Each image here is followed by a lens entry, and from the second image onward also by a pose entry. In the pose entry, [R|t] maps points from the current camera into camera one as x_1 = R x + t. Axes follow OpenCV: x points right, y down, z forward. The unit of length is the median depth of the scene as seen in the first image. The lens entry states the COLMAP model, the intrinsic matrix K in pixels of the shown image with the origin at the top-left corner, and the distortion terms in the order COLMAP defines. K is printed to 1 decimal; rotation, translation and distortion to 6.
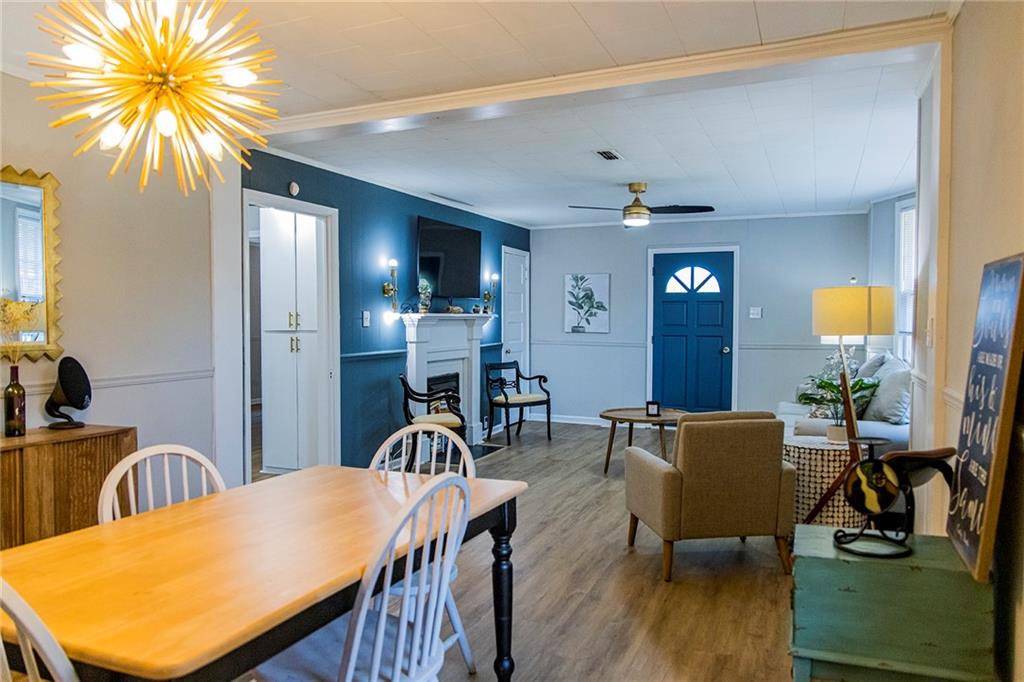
lens RADIAL K [[710.1, 0, 511.2], [0, 710.1, 334.8], [0, 0, 1]] dist [-0.011348, 0.003603]
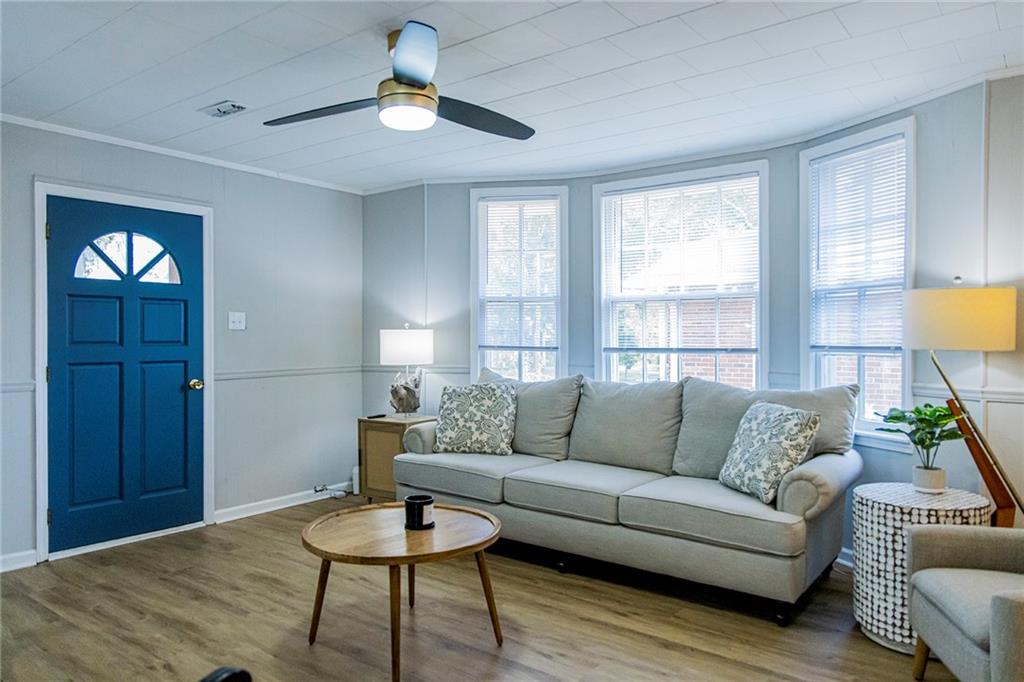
lens RADIAL K [[710.1, 0, 517.2], [0, 710.1, 343.1], [0, 0, 1]] dist [-0.011348, 0.003603]
pose [[0.243188, -0.013222, 0.969889, -0.192052], [0.022664, 0.999712, 0.007946, -0.010712], [-0.969714, 0.020049, 0.243418, 0.594896]]
